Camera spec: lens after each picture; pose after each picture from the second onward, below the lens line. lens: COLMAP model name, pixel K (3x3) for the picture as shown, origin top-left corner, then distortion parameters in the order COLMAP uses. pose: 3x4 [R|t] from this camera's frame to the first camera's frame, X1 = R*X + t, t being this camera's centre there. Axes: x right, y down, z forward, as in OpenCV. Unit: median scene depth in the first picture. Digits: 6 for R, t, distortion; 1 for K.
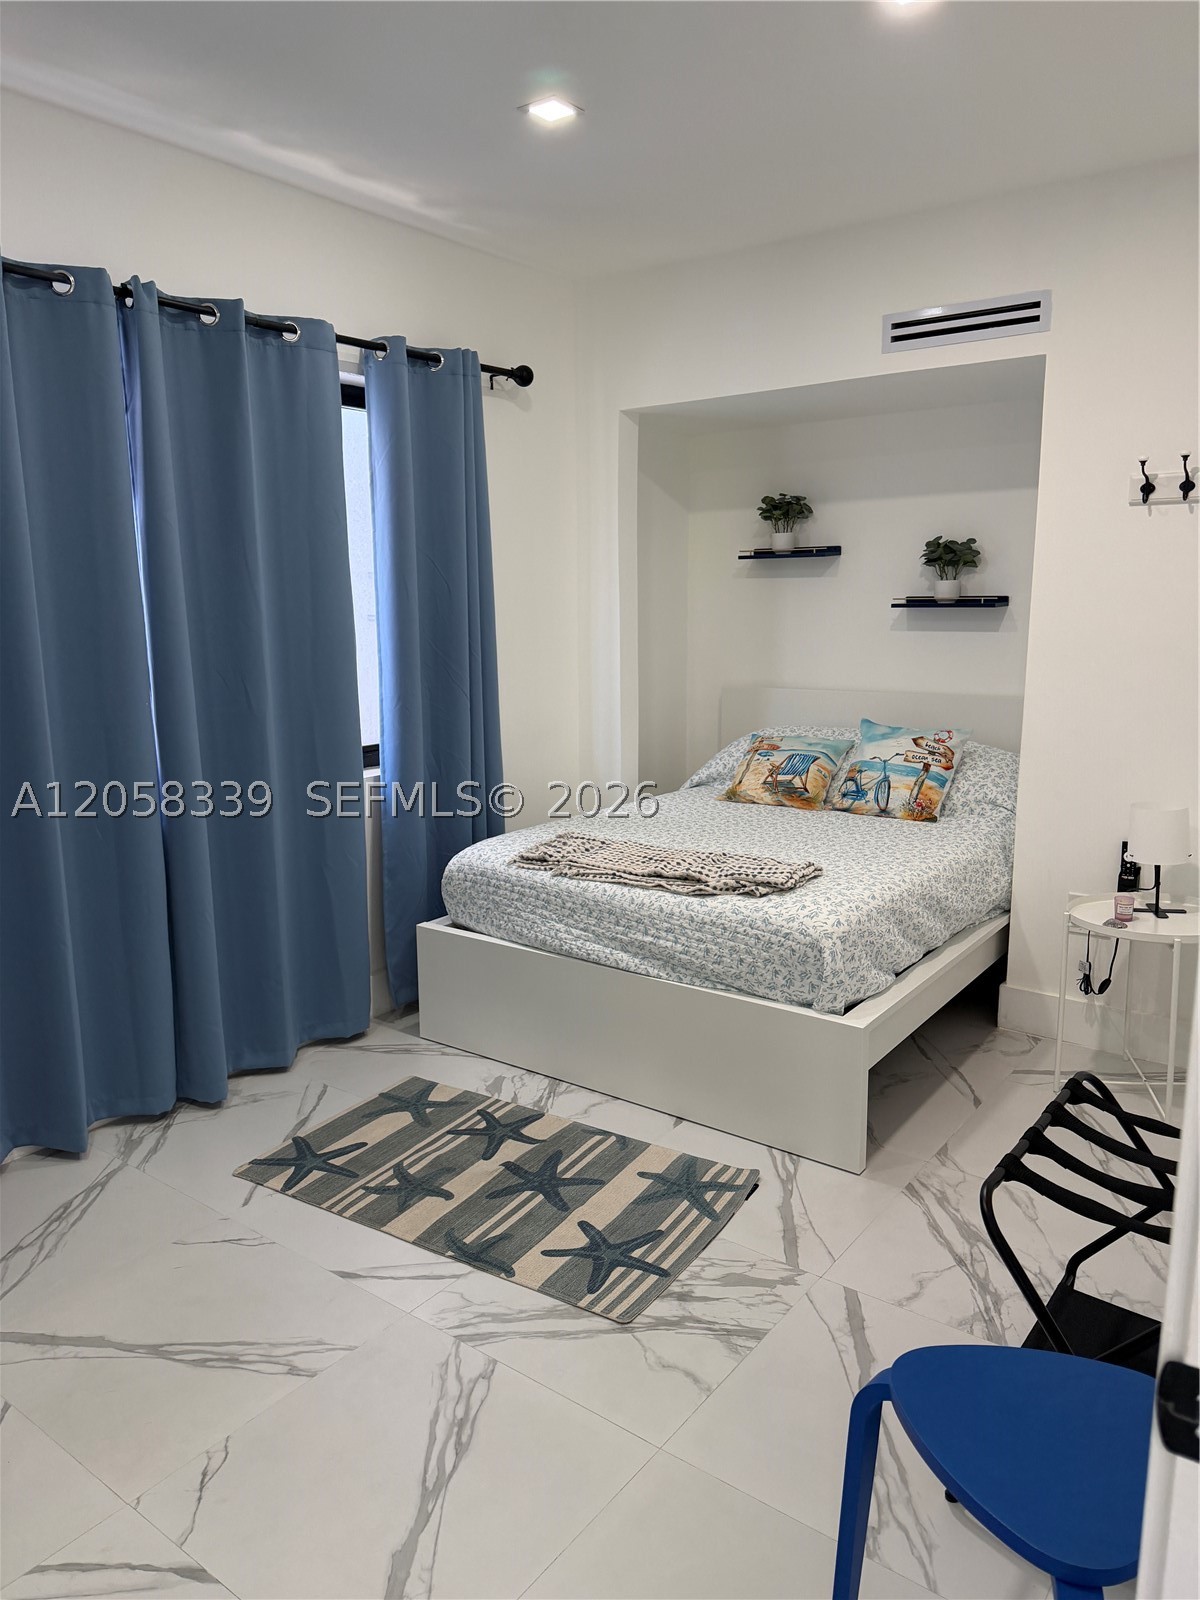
lens RADIAL K [[1136.3, 0, 600.0], [0, 1136.3, 800.0], [0, 0, 1]] dist [0.078562, -0.091462]
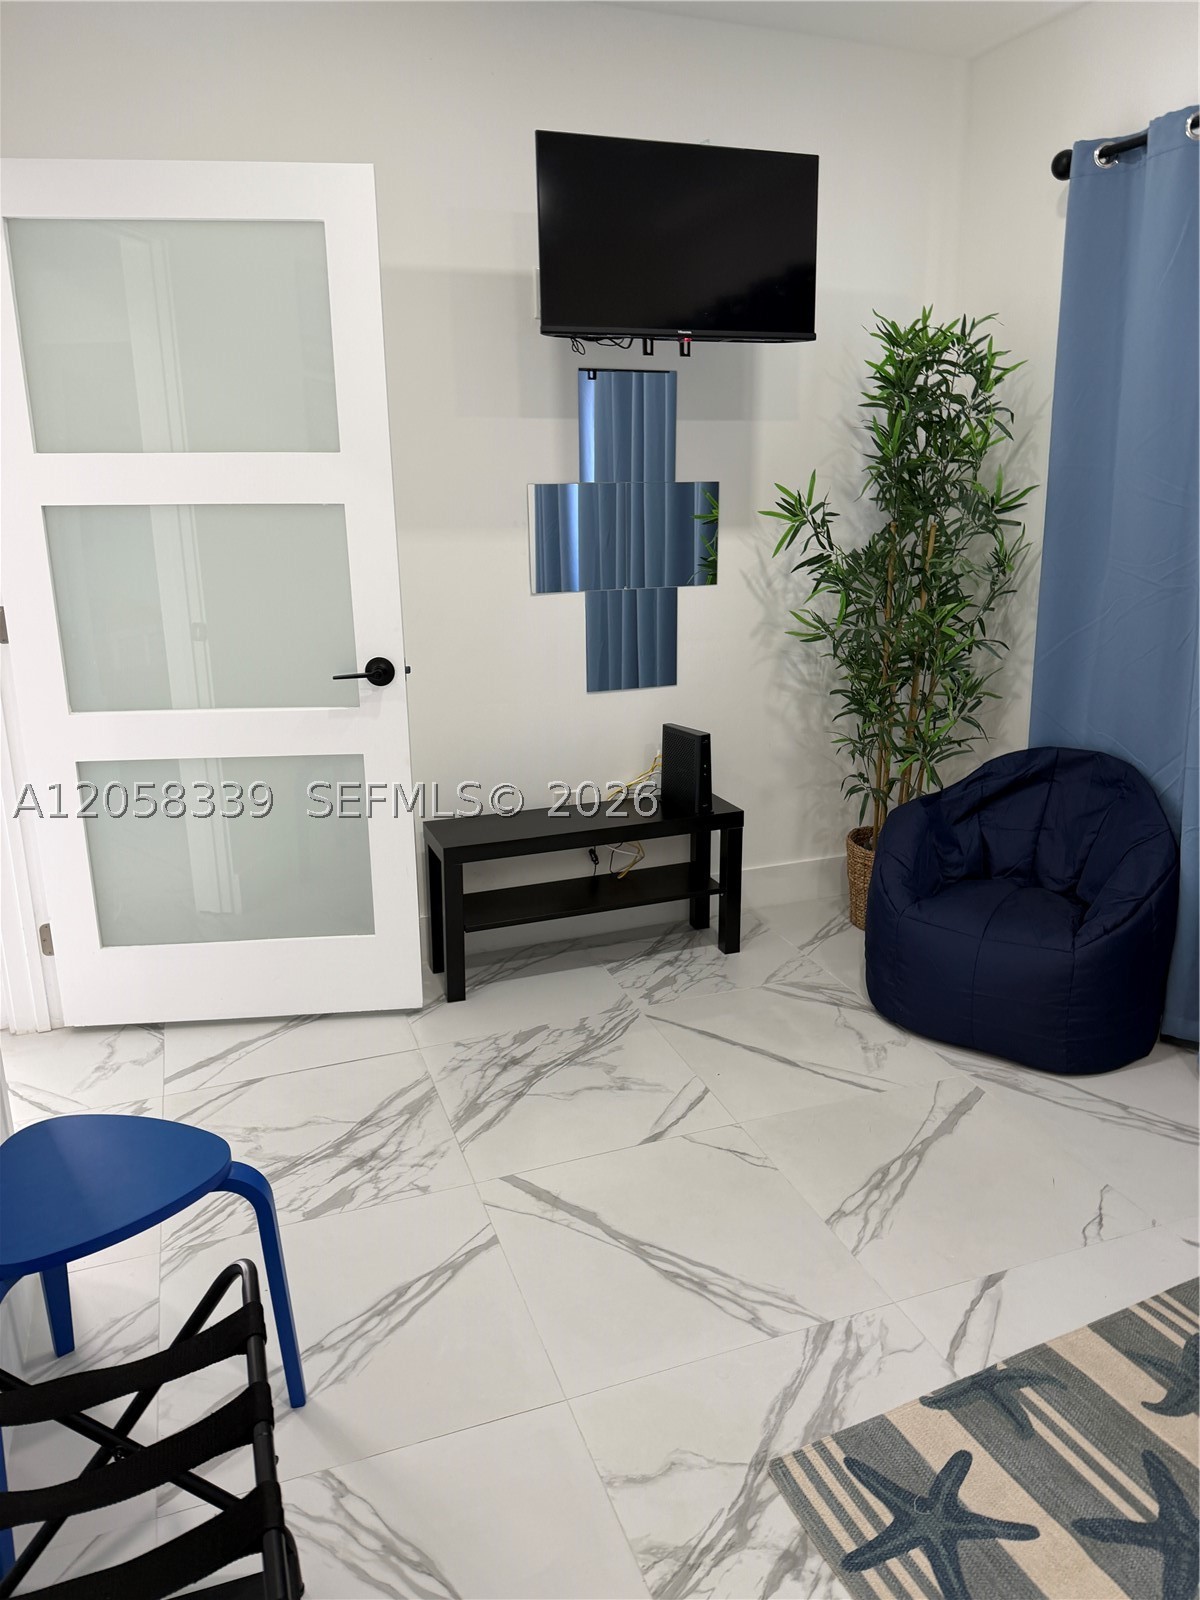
lens RADIAL K [[1136.3, 0, 600.0], [0, 1136.3, 800.0], [0, 0, 1]] dist [0.078562, -0.091462]
pose [[-0.546959, 0.235093, -0.803472, 0.569372], [-0.140090, 0.920523, 0.364707, -0.193629], [0.825355, 0.312038, -0.470555, 1.108121]]
